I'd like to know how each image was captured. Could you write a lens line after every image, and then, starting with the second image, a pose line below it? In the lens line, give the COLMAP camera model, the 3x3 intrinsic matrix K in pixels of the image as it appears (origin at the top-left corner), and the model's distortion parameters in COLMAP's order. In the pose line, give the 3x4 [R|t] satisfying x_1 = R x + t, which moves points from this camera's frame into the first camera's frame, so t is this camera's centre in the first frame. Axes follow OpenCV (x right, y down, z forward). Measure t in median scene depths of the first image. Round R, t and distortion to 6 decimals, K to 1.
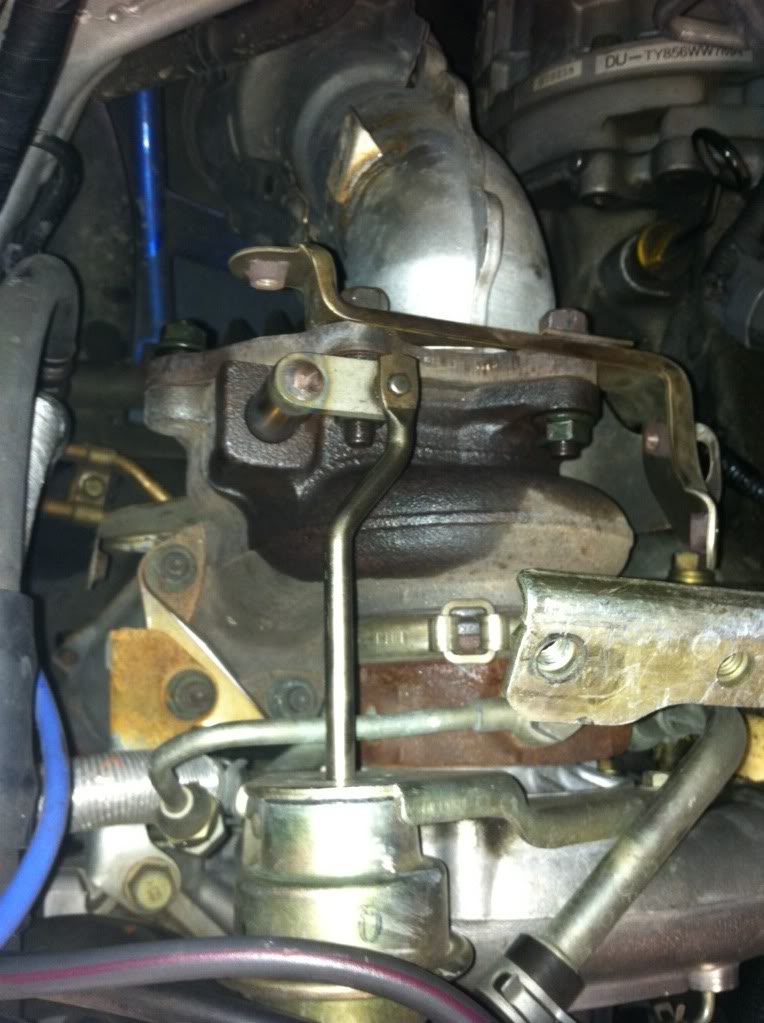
lens RADIAL K [[967.2, 0, 382.0], [0, 967.2, 511.5], [0, 0, 1]] dist [-0.073053, -0.009555]
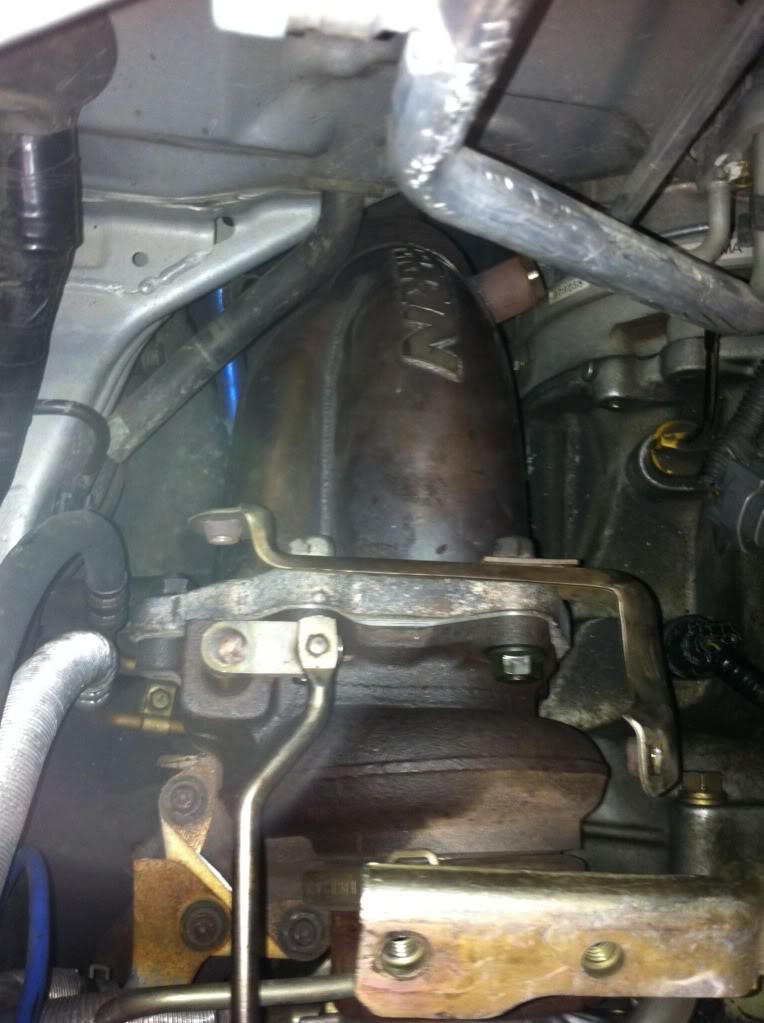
lens RADIAL K [[930.1, 0, 401.9], [0, 930.1, 495.5], [0, 0, 1]] dist [0.177693, -0.533919]
pose [[0.984958, -0.068475, -0.158646, 0.197221], [0.040307, 0.983849, -0.174403, -0.076225], [0.168026, 0.165385, 0.971810, -0.010322]]
